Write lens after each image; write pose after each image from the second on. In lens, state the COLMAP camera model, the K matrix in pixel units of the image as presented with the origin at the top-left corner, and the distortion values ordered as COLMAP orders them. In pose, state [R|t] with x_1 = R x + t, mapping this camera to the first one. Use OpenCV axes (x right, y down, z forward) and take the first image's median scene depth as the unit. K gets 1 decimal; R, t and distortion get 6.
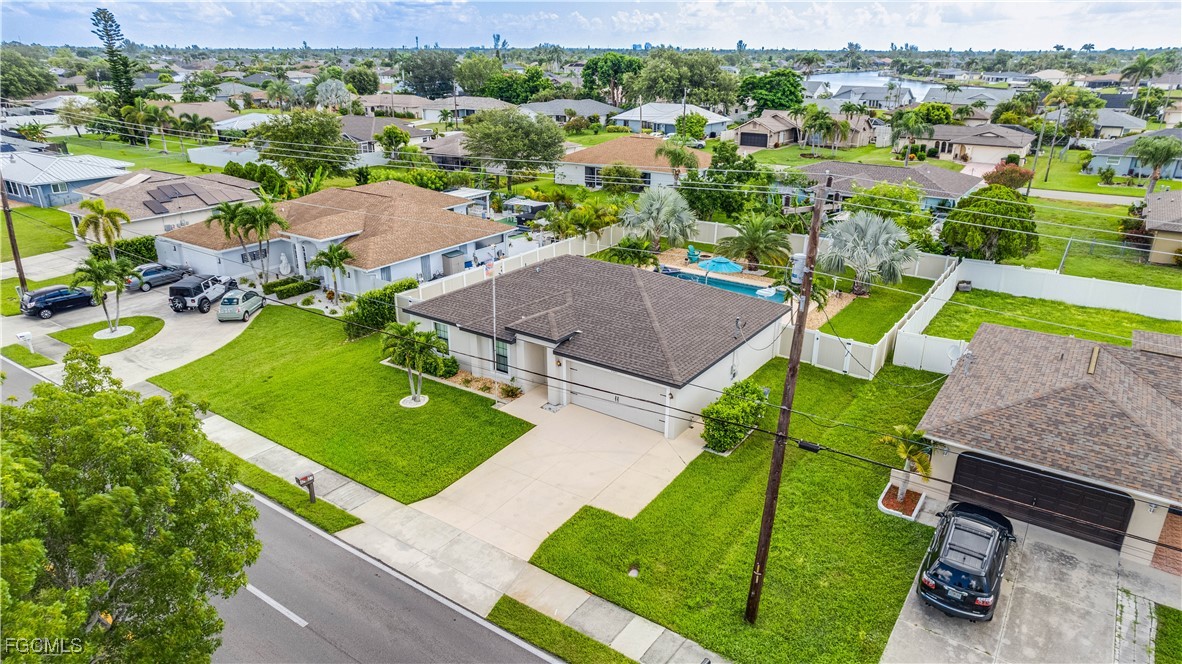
lens RADIAL K [[764.4, 0, 588.8], [0, 764.4, 337.3], [0, 0, 1]] dist [-0.051268, 0.059043]
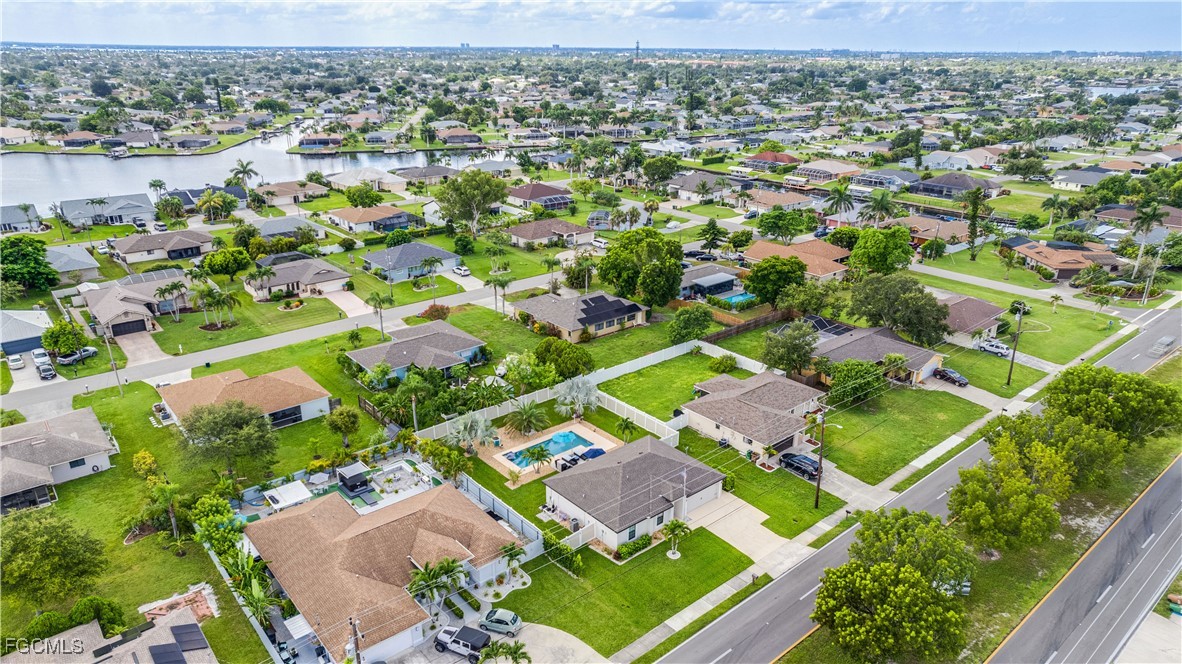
lens RADIAL K [[764.4, 0, 588.8], [0, 764.4, 337.3], [0, 0, 1]] dist [-0.051268, 0.059043]
pose [[0.253538, -0.353289, 0.900503, -2.110731], [0.342222, 0.903475, 0.258102, -1.163003], [-0.904766, 0.242734, 0.349969, 0.338665]]
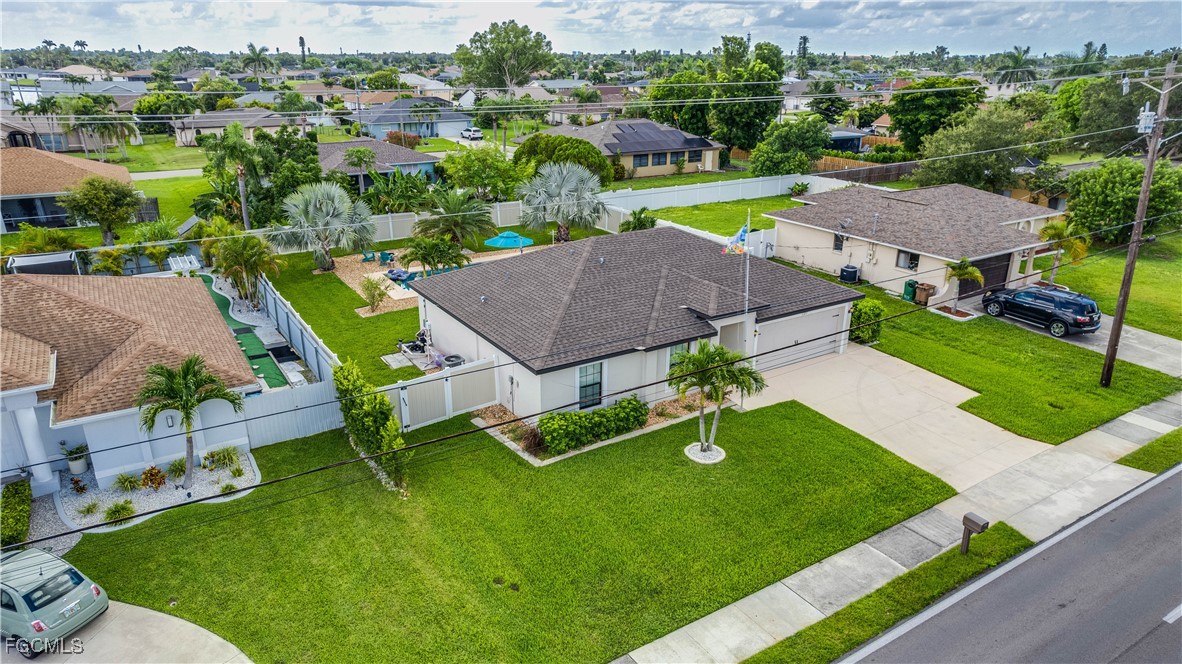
lens RADIAL K [[764.4, 0, 588.8], [0, 764.4, 337.3], [0, 0, 1]] dist [-0.051268, 0.059043]
pose [[0.383784, -0.326236, 0.863875, -0.905454], [0.327600, 0.922765, 0.202936, -0.210261], [-0.863359, 0.205122, 0.461017, 0.782767]]
